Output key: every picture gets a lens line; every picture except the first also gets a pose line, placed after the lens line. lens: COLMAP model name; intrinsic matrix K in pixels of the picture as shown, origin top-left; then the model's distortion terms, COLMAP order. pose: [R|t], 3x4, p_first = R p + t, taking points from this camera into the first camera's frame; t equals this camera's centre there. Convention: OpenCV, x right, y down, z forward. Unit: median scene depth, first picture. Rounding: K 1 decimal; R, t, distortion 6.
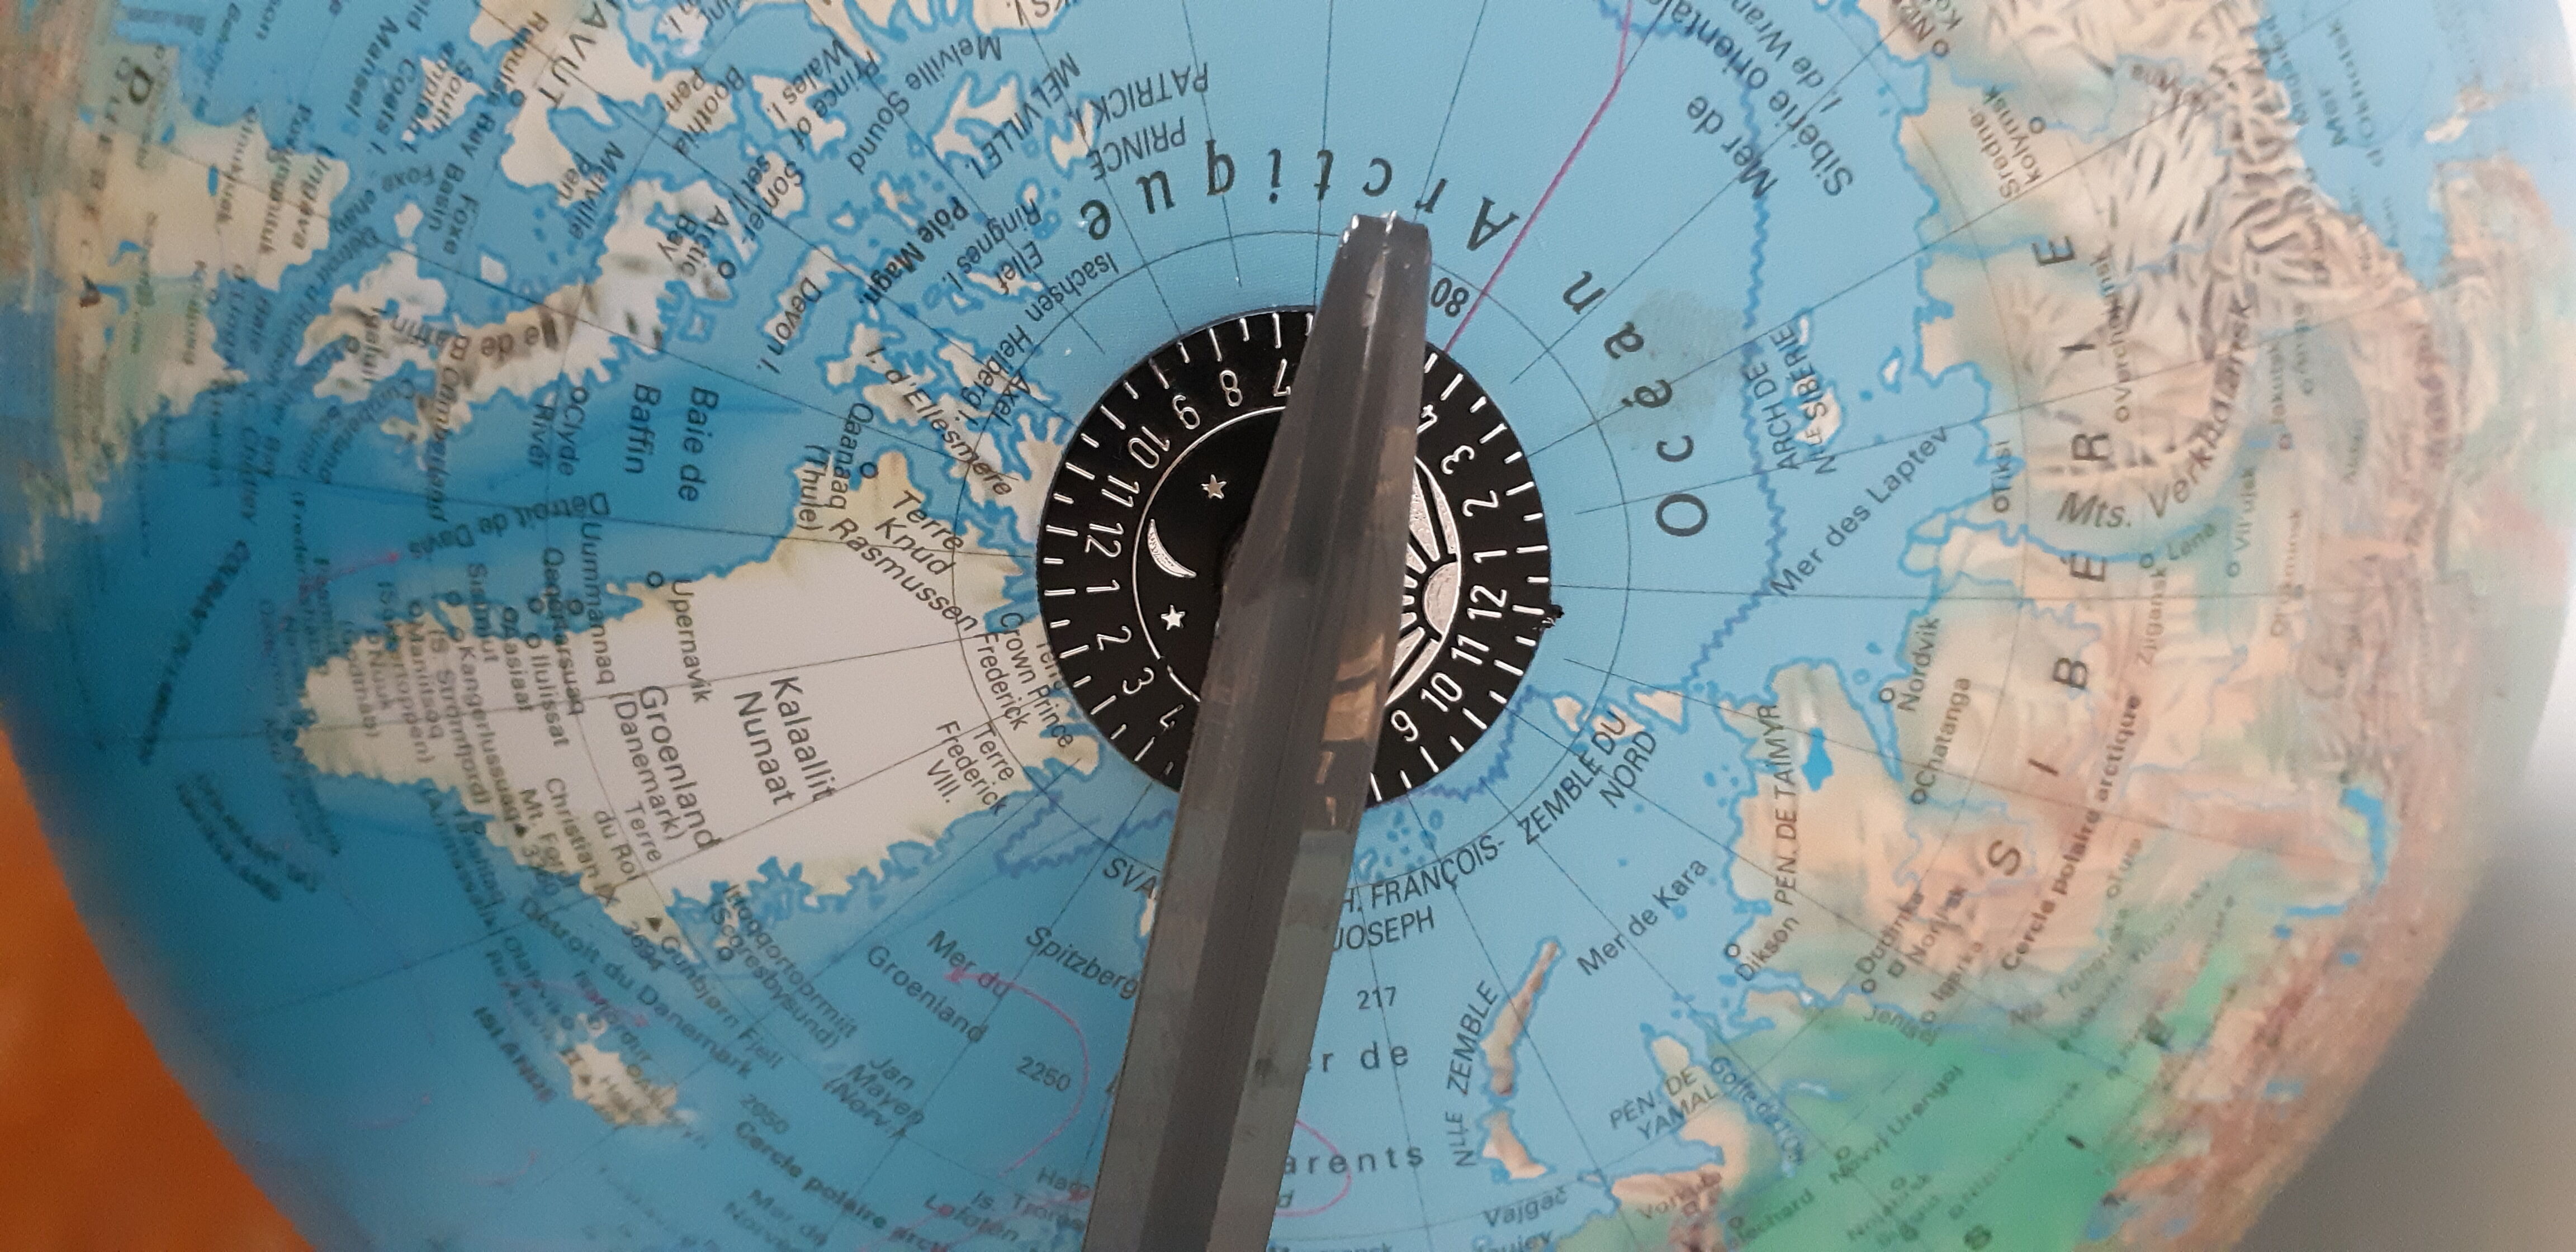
lens RADIAL K [[1768.8, 0, 1288.0], [0, 1768.8, 626.0], [0, 0, 1]] dist [0.002584, -0.134475]
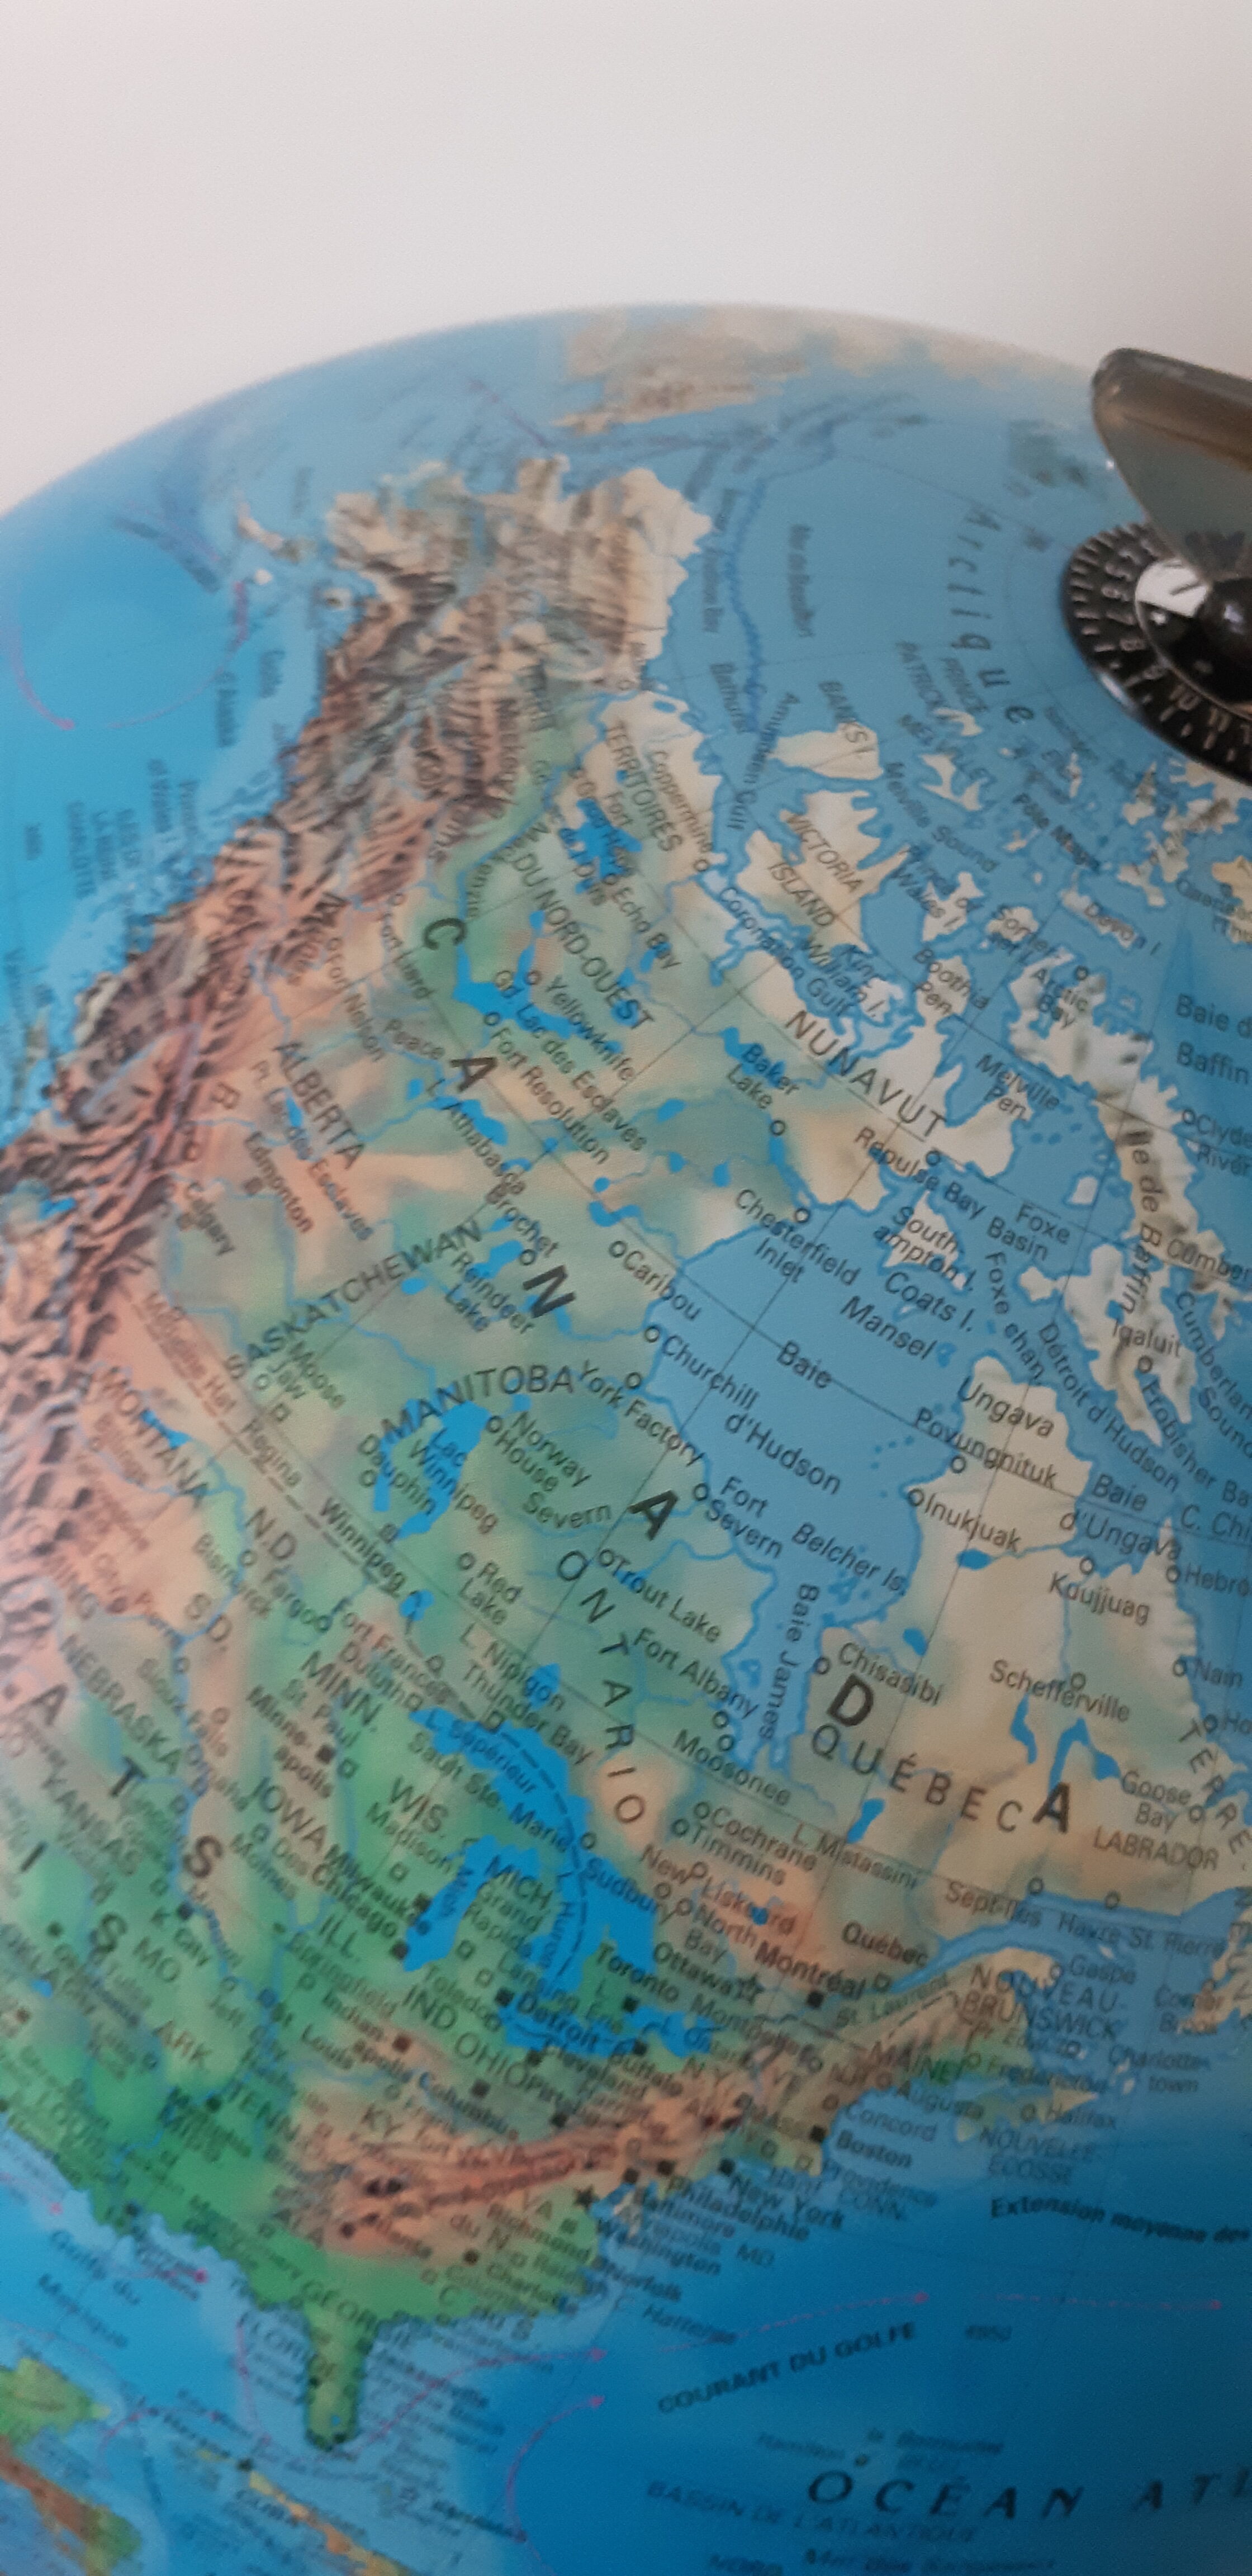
lens RADIAL K [[1816.8, 0, 626.0], [0, 1816.8, 1288.0], [0, 0, 1]] dist [0.005574, -0.000700]
pose [[-0.008493, -0.892058, 0.451841, -1.040242], [0.998385, 0.017821, 0.053951, -0.561552], [-0.056180, 0.451570, 0.890465, 0.030586]]
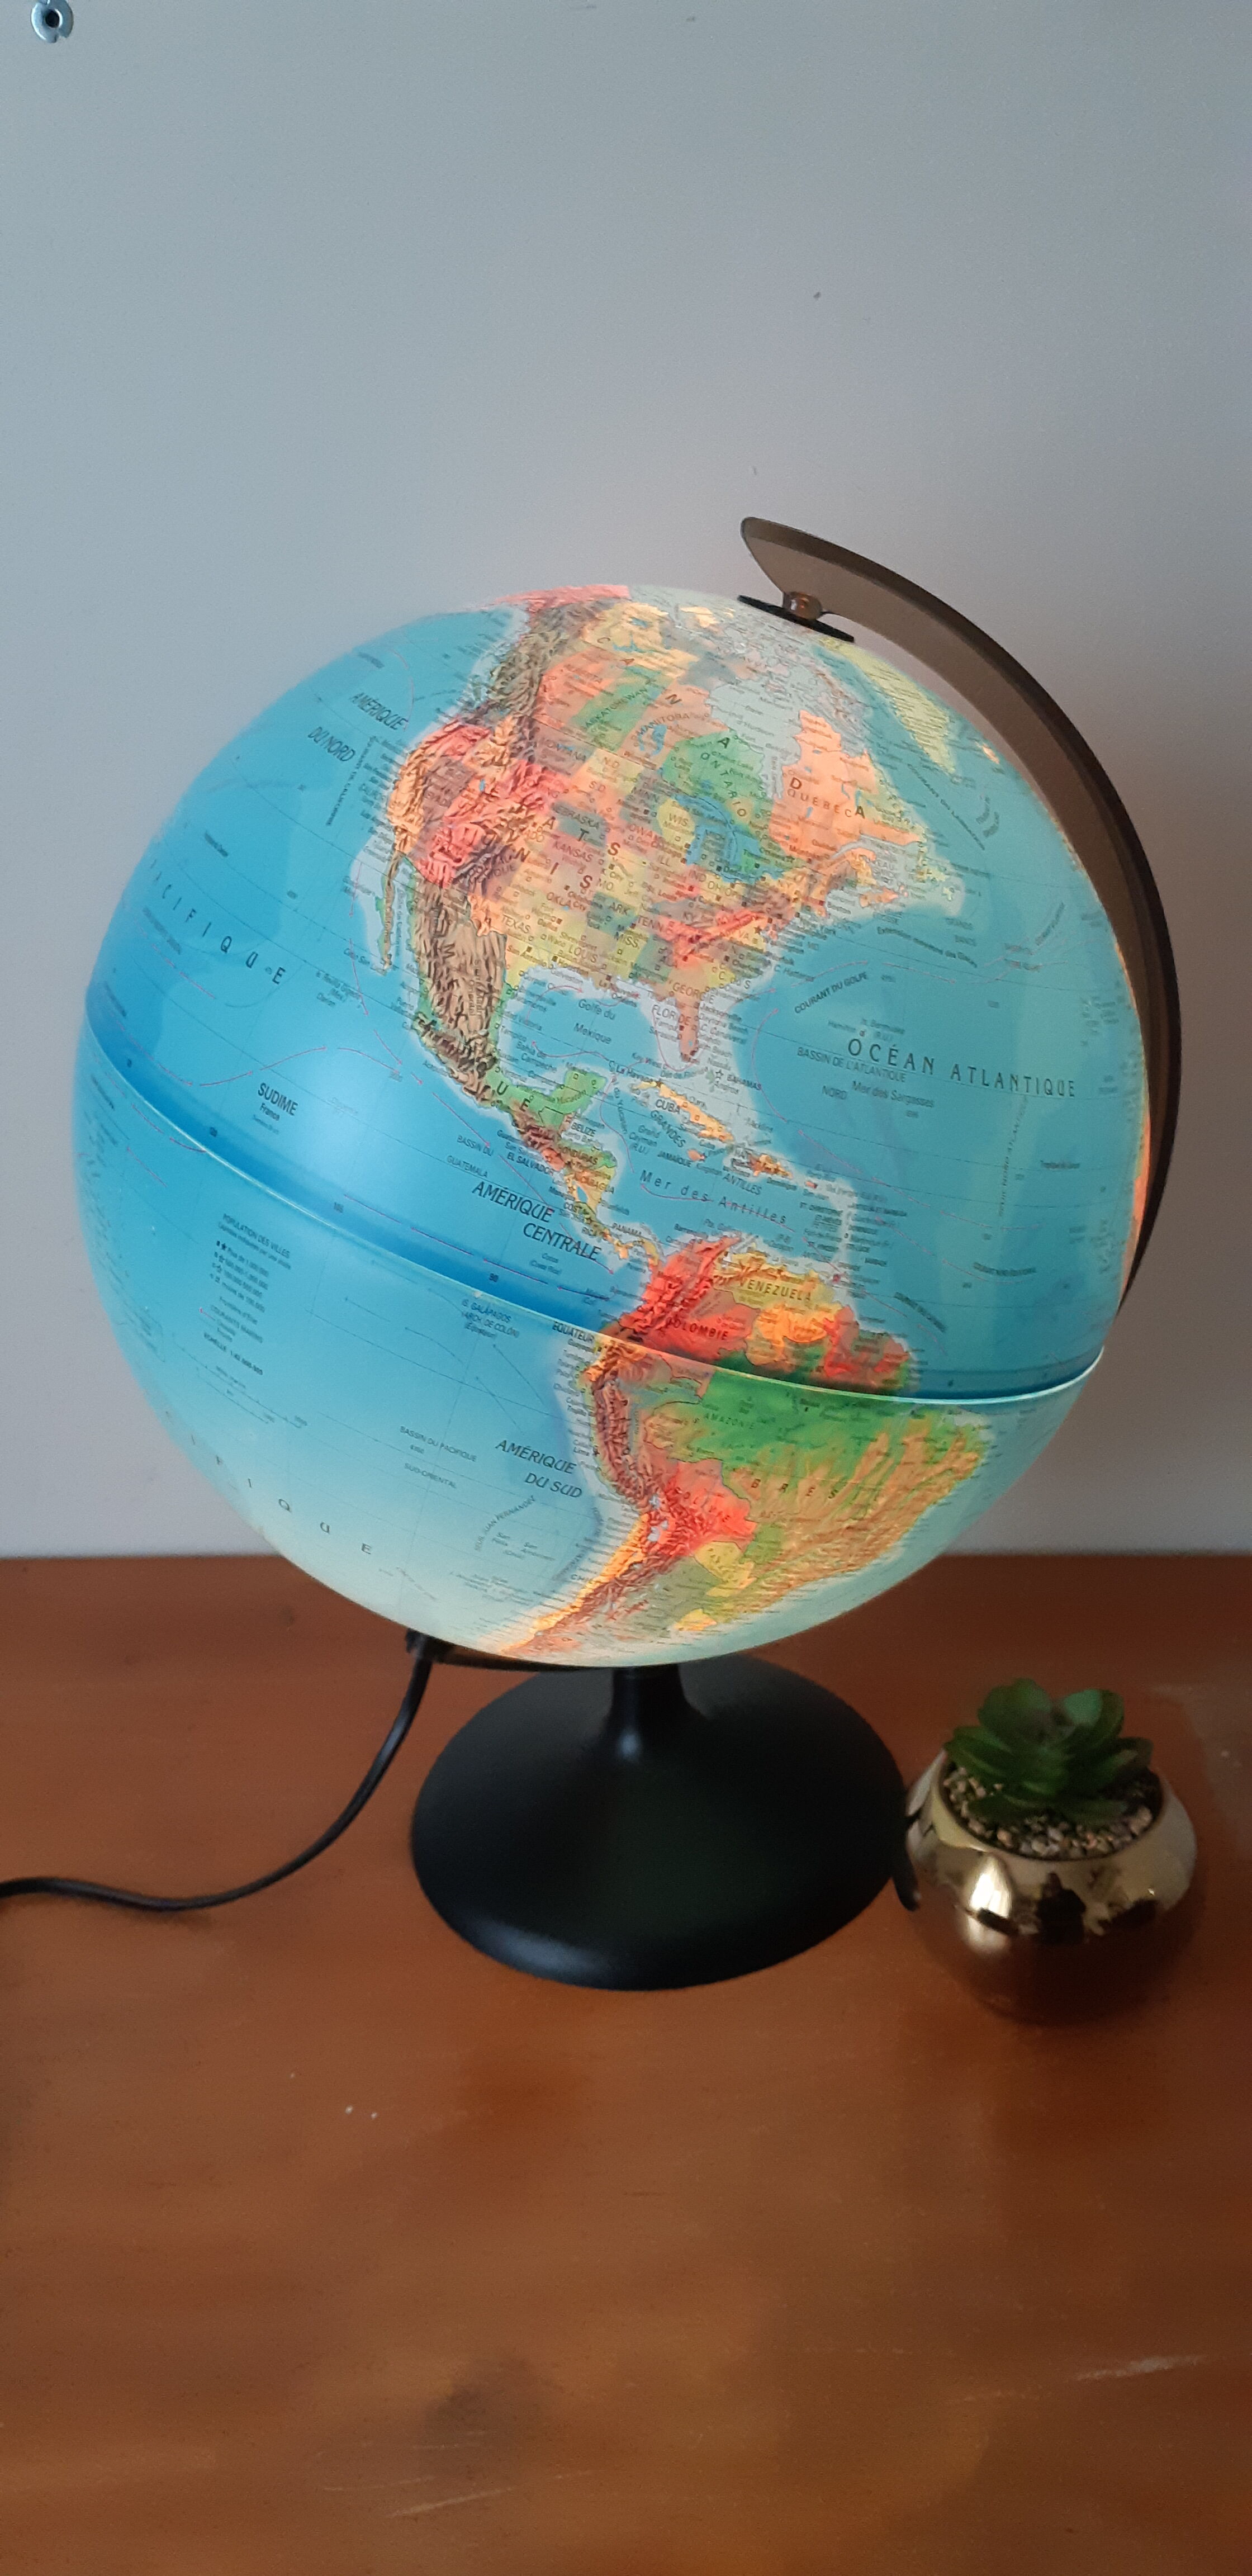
lens RADIAL K [[1816.8, 0, 626.0], [0, 1816.8, 1288.0], [0, 0, 1]] dist [0.005574, -0.000700]
pose [[-0.319945, -0.616992, 0.718996, -3.909777], [0.937540, -0.096780, 0.334145, -1.998025], [-0.136581, 0.780996, 0.609419, -0.264696]]
